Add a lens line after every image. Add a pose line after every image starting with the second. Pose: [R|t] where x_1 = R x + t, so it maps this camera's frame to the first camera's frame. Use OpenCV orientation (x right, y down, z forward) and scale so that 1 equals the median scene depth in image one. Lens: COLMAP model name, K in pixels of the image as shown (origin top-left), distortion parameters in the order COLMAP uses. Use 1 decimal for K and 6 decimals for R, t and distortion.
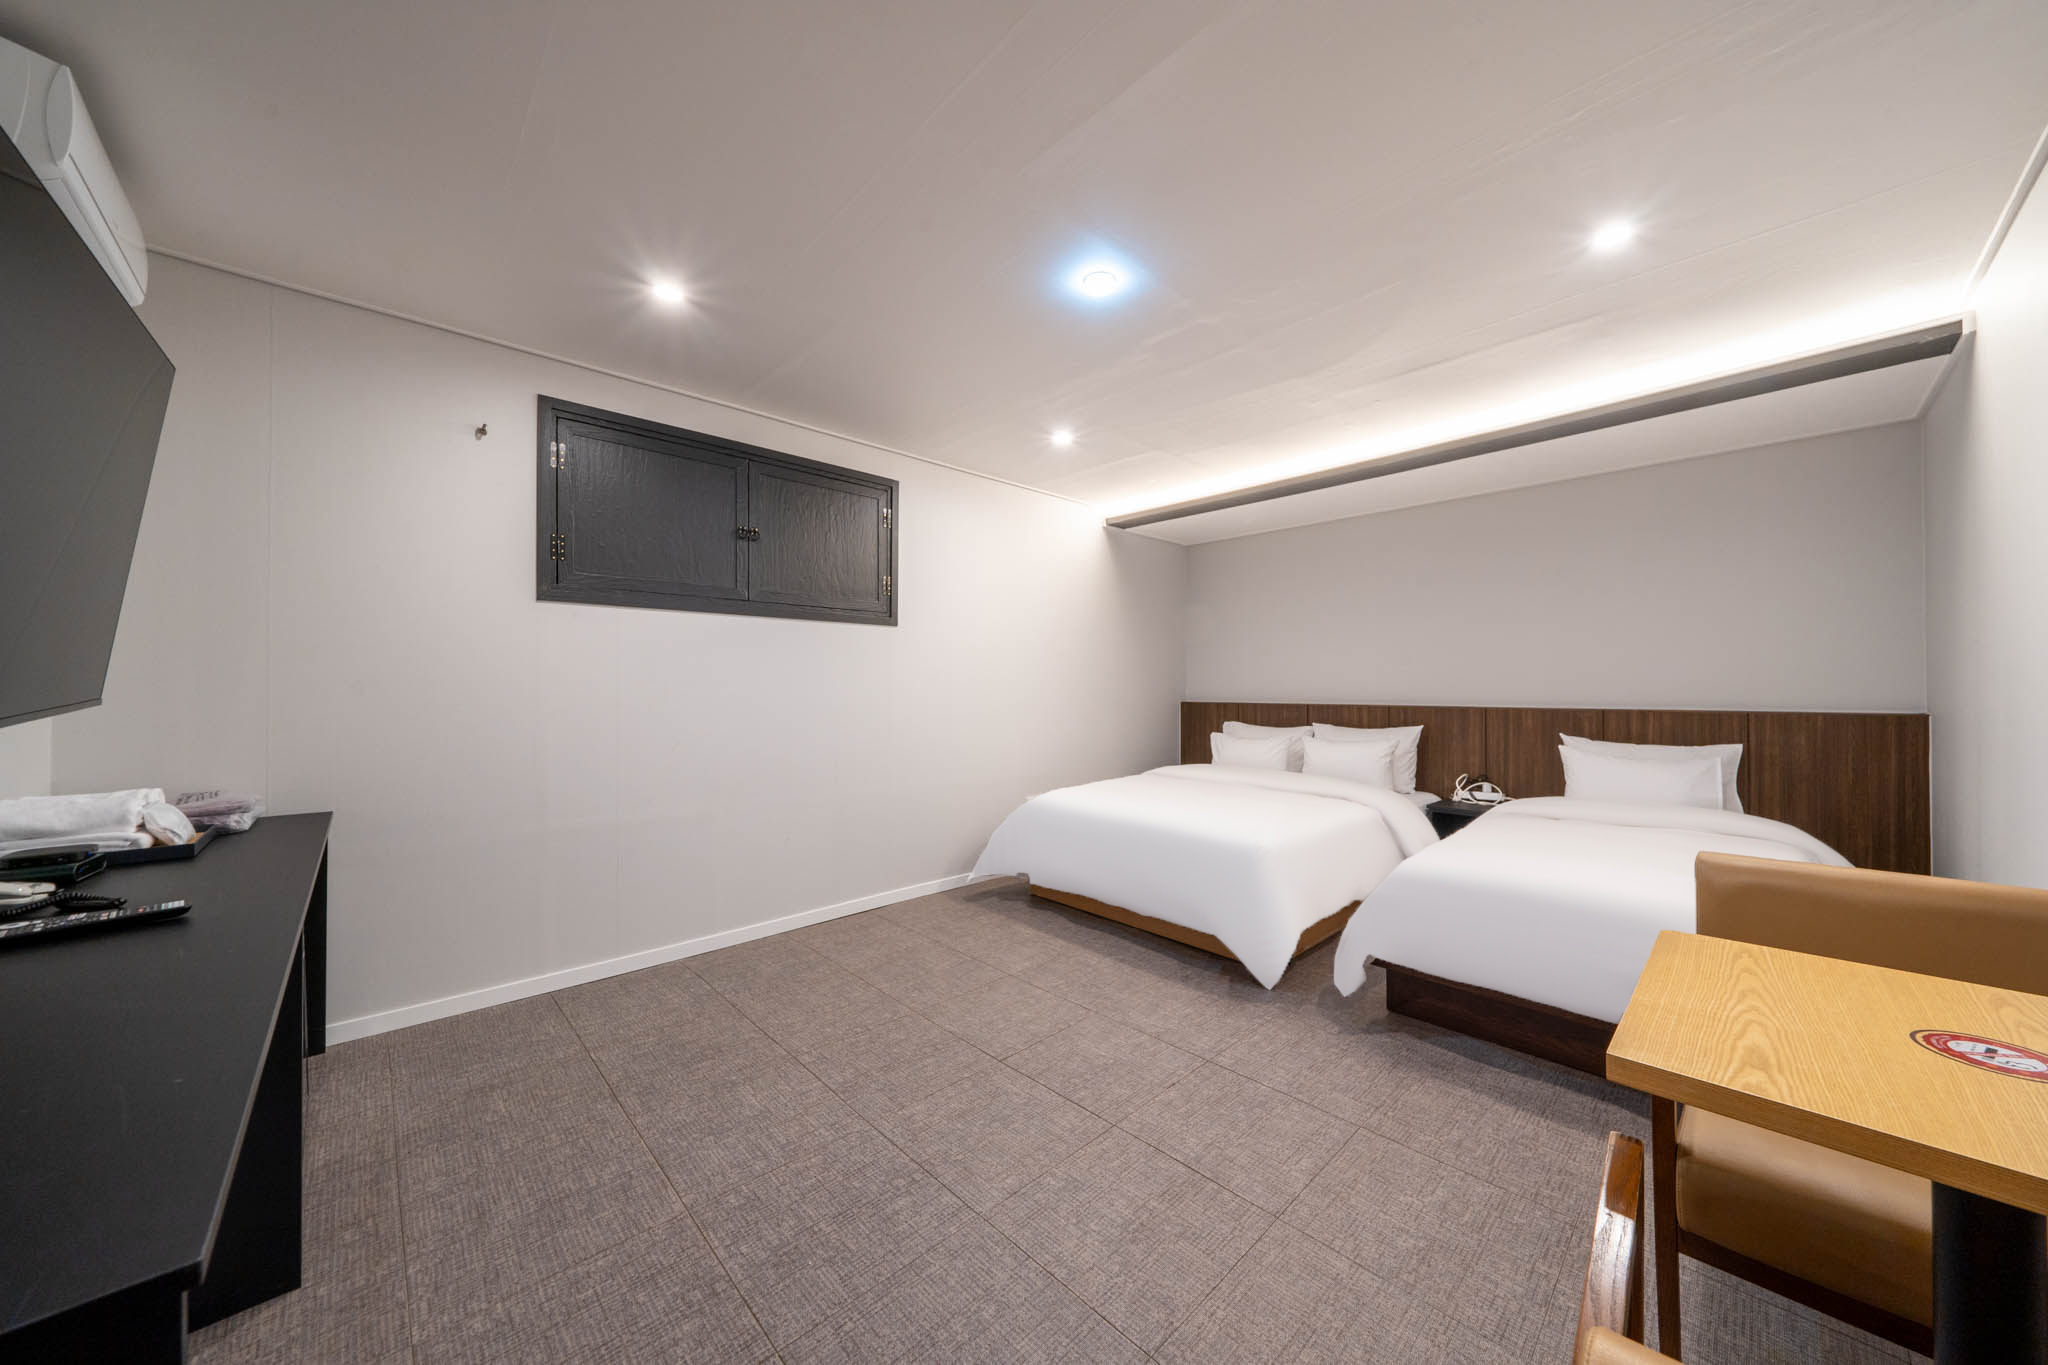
lens RADIAL K [[702.1, 0, 1035.4], [0, 702.1, 681.6], [0, 0, 1]] dist [-0.002361, -0.000016]
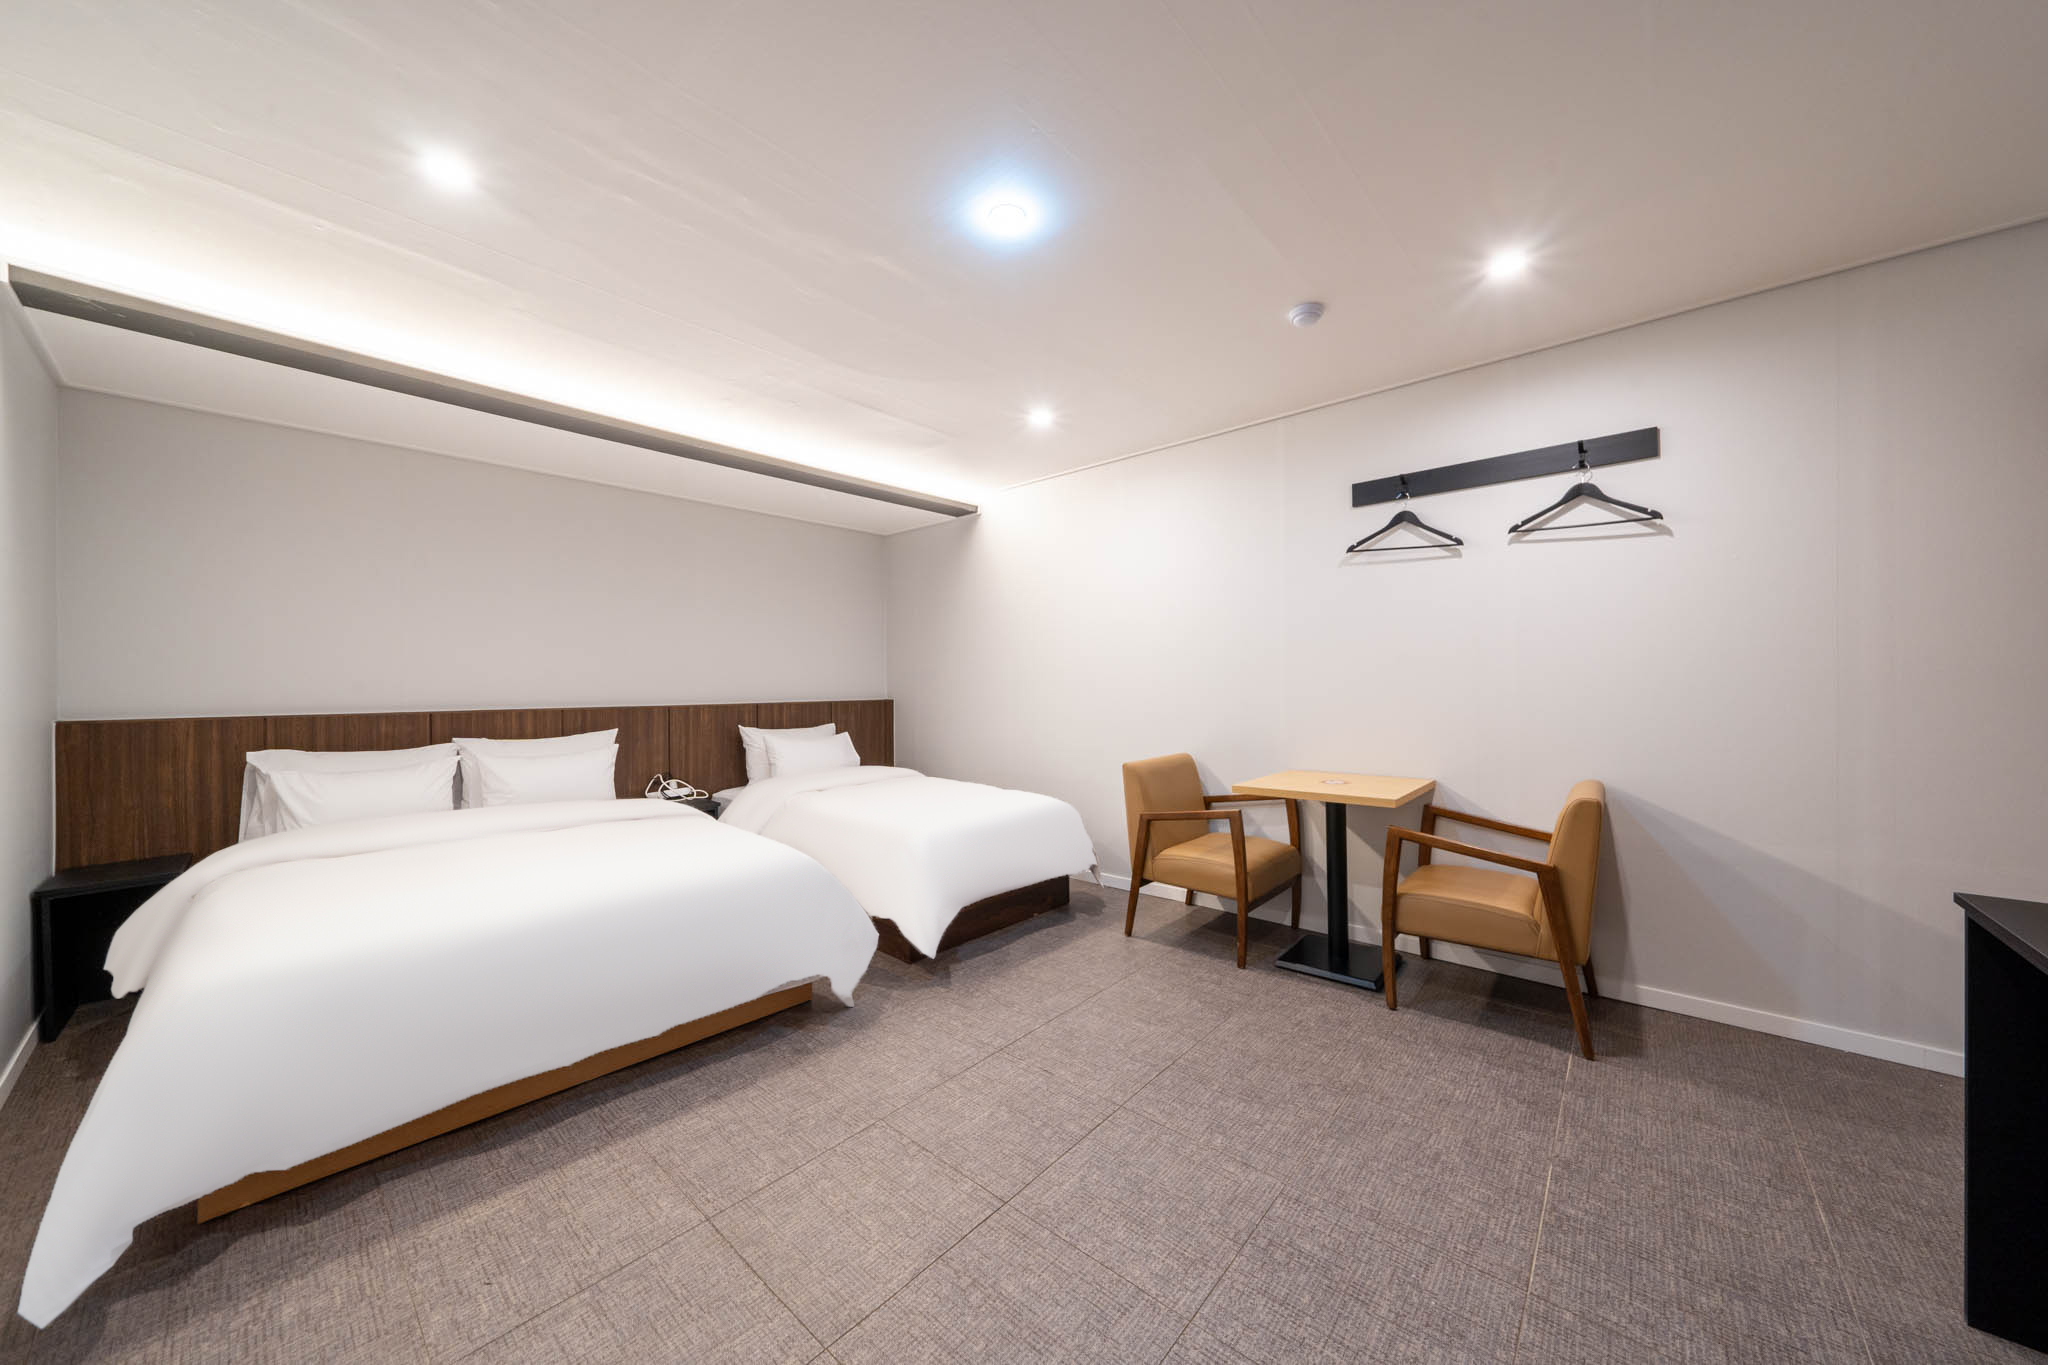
lens RADIAL K [[702.1, 0, 1035.4], [0, 702.1, 681.6], [0, 0, 1]] dist [-0.002361, -0.000016]
pose [[-0.086175, 0.002894, 0.996276, -0.536570], [-0.000868, 0.999995, -0.002980, 0.005381], [-0.996280, -0.001122, -0.086172, 0.717242]]
